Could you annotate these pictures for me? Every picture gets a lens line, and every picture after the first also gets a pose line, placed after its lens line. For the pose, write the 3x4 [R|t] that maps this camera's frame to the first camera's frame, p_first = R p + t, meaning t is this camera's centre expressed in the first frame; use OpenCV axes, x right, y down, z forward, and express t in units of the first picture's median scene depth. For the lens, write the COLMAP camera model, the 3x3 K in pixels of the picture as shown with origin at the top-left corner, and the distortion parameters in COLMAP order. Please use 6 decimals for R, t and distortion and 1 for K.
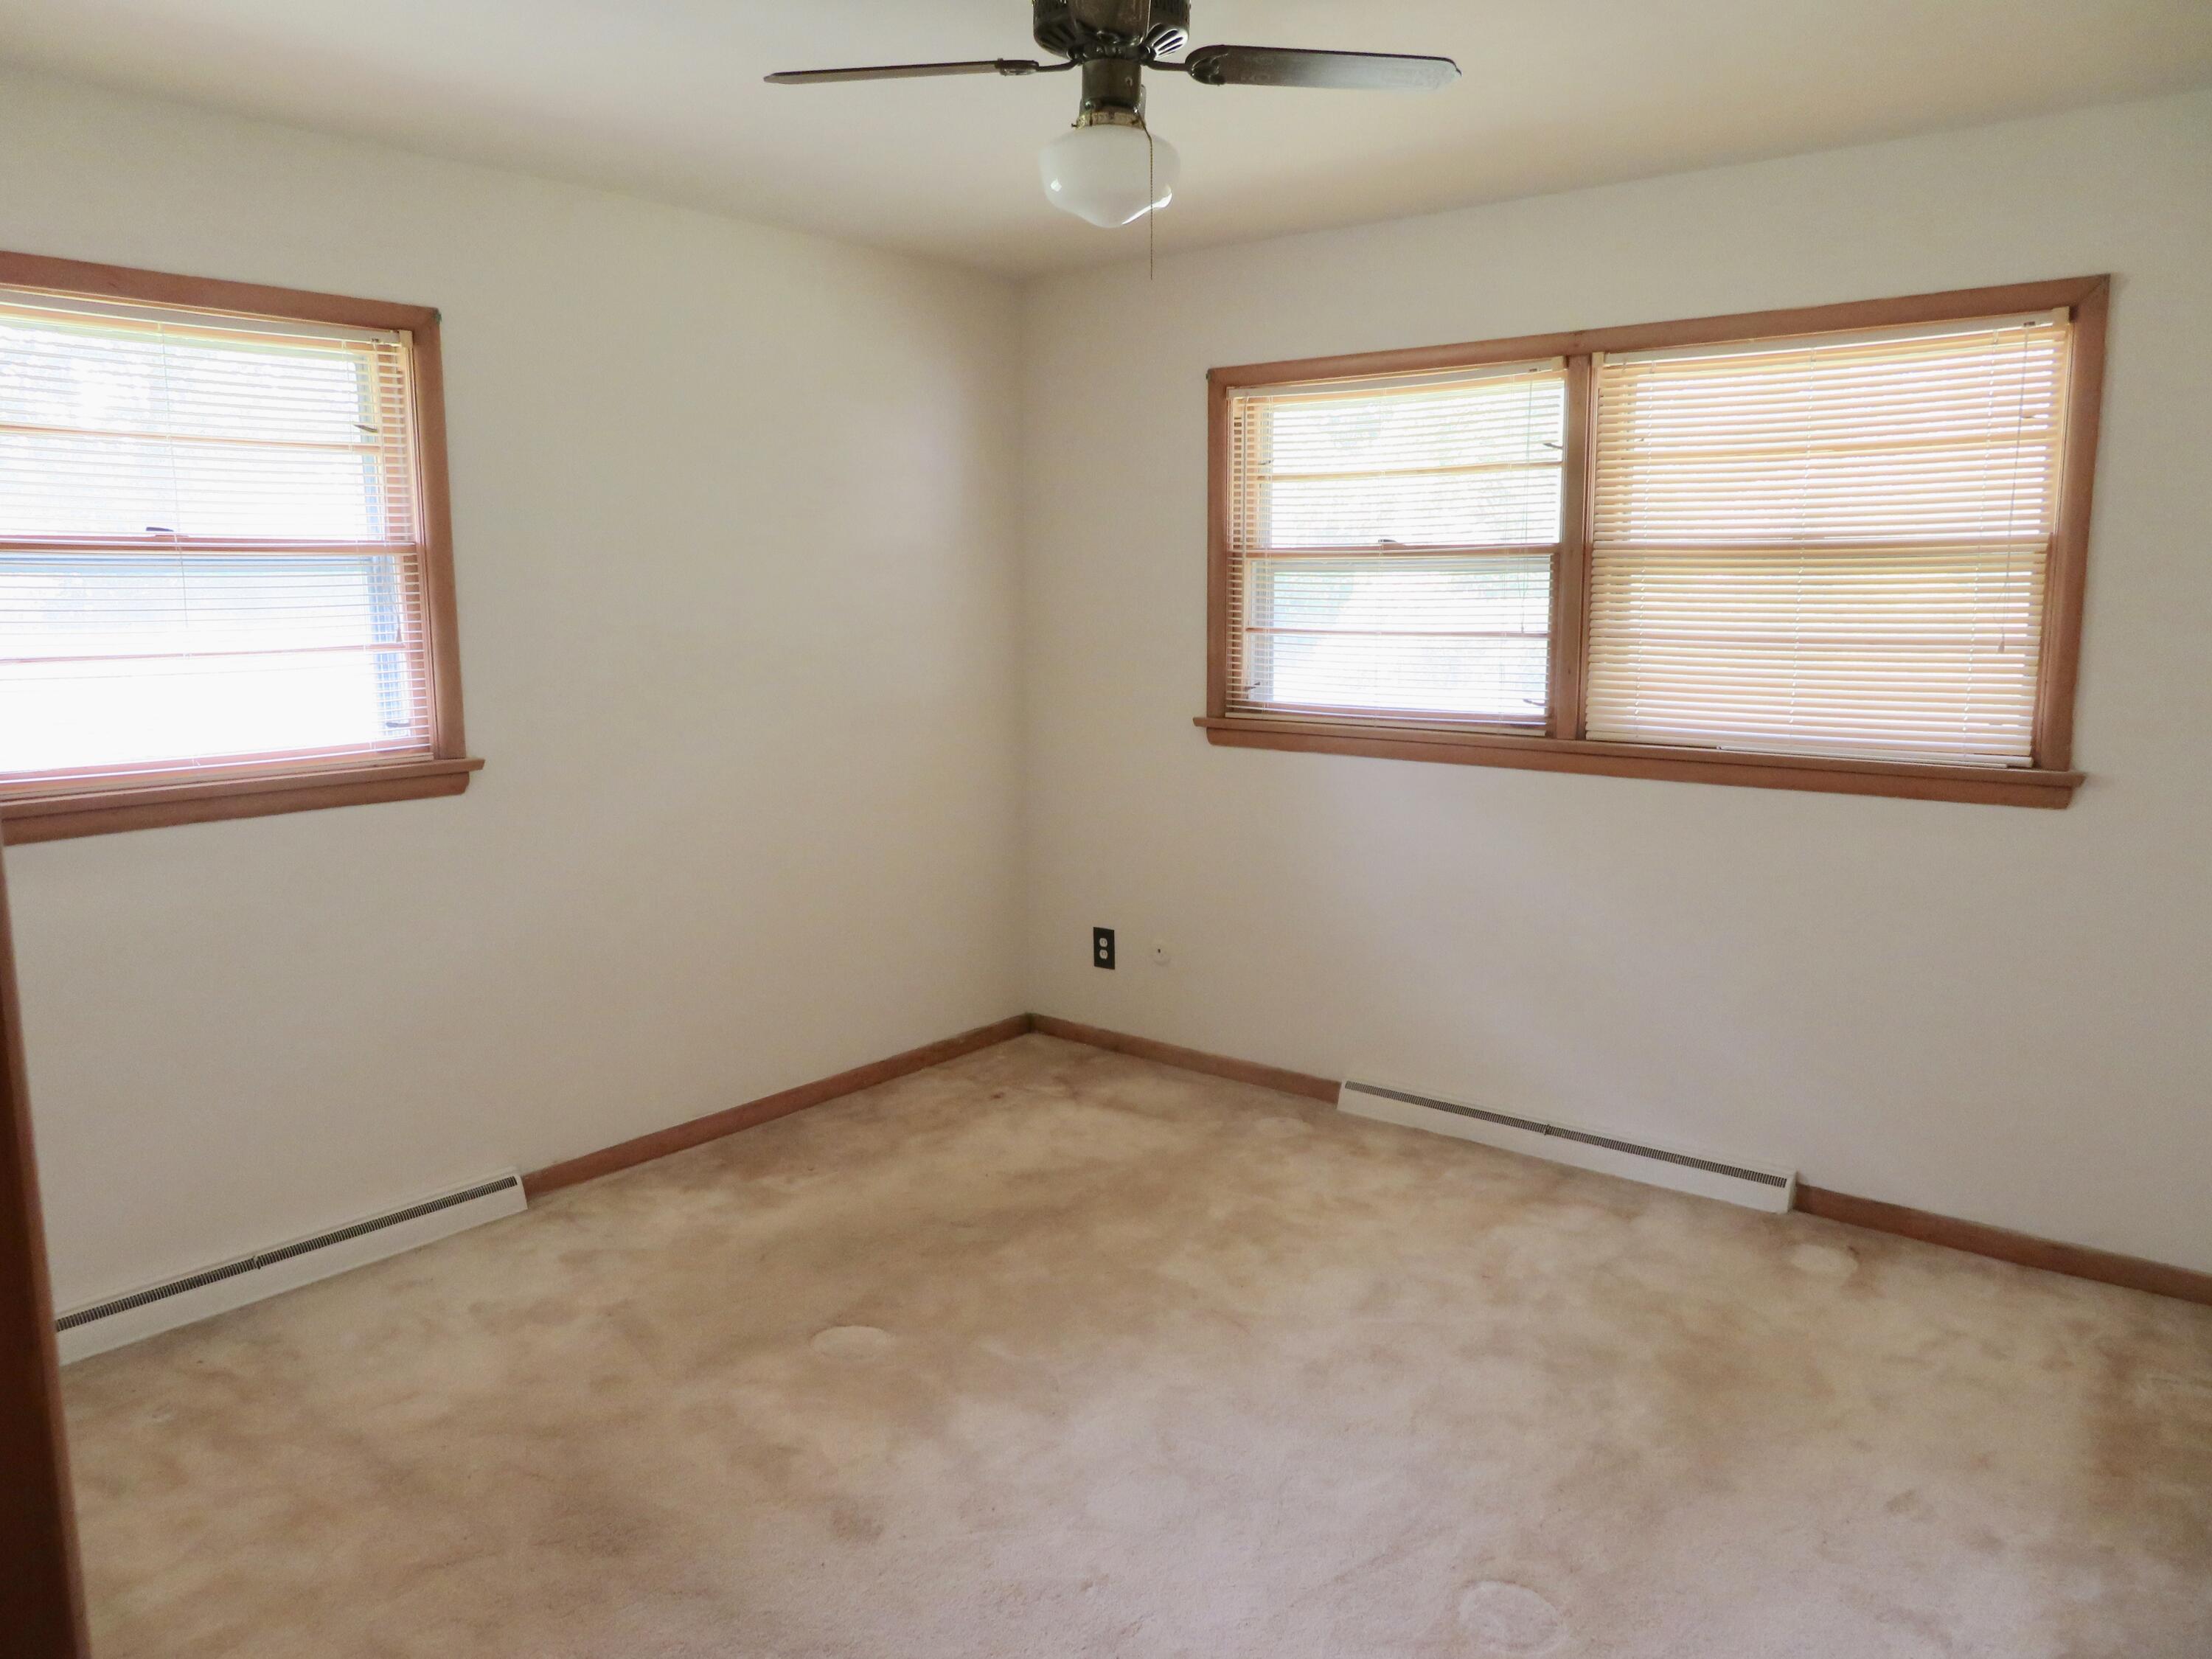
lens RADIAL K [[1612.4, 0, 1106.0], [0, 1612.4, 829.5], [0, 0, 1]] dist [0.002804, 0.004659]
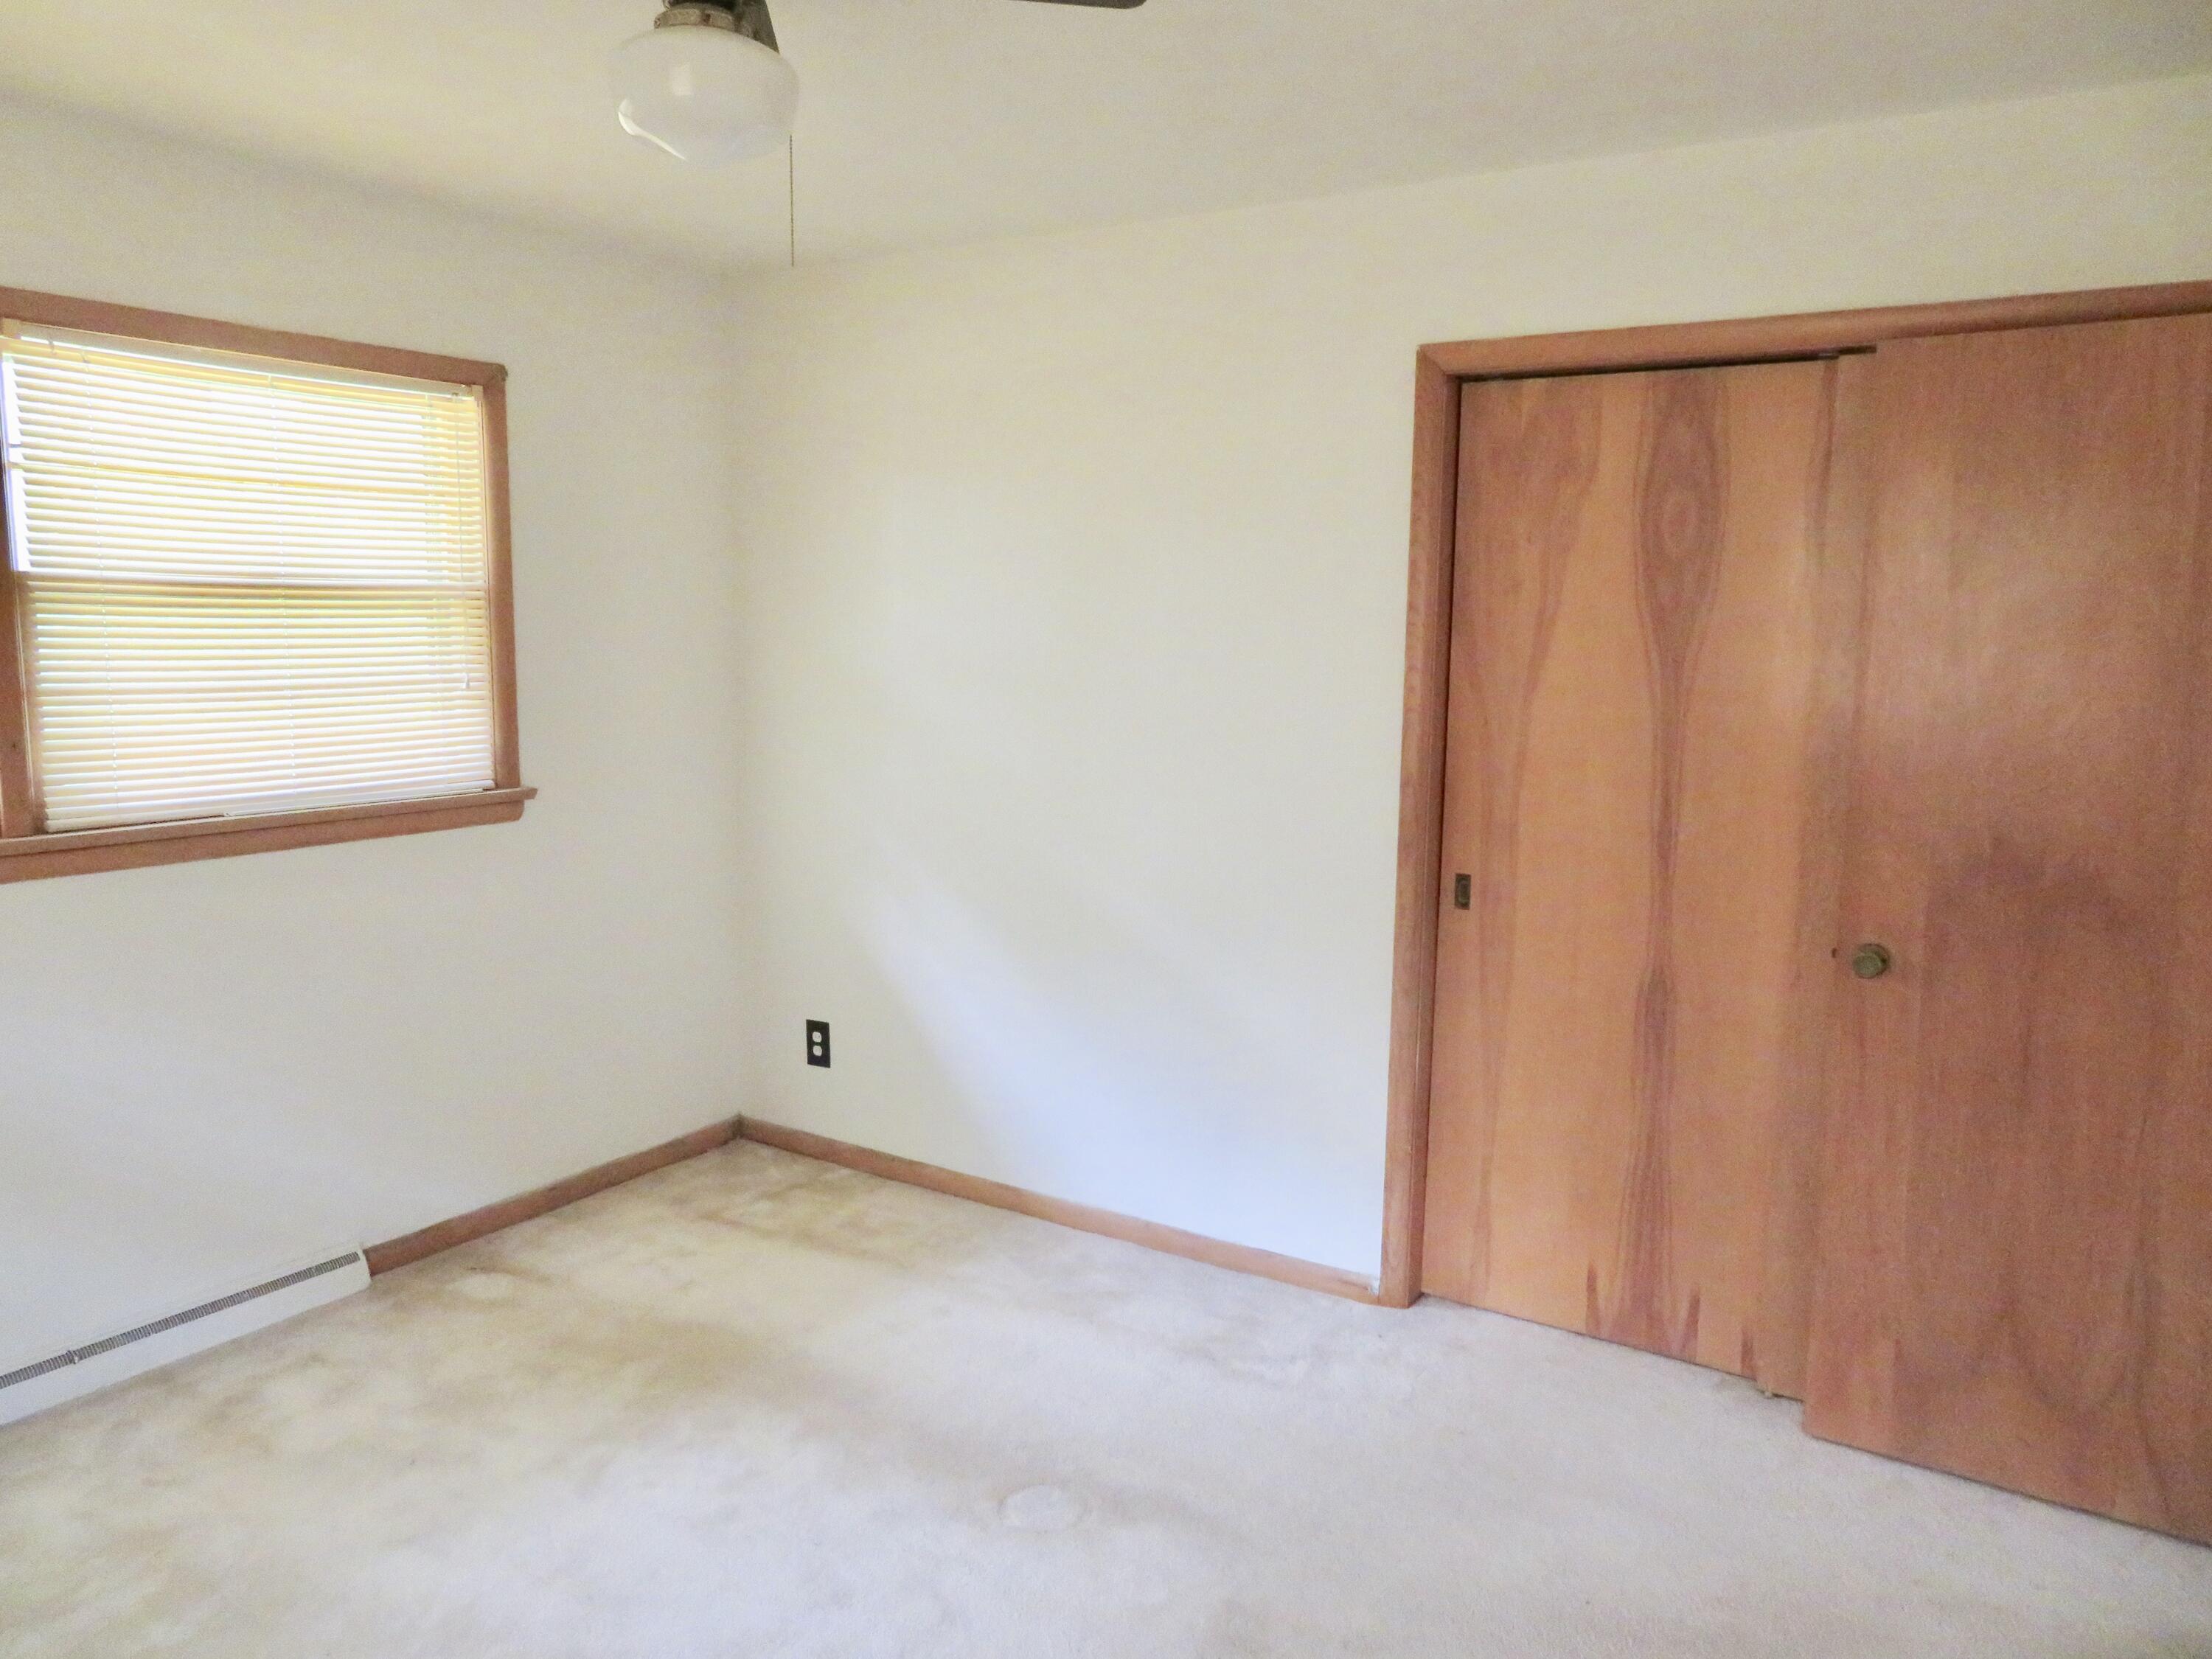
lens RADIAL K [[1582.4, 0, 1116.5], [0, 1582.4, 831.5], [0, 0, 1]] dist [-0.004361, -0.000992]
pose [[-0.131767, -0.131486, 0.982522, -0.581071], [0.137960, 0.979085, 0.149529, -0.114905], [-0.981634, 0.155252, -0.110871, 0.698307]]
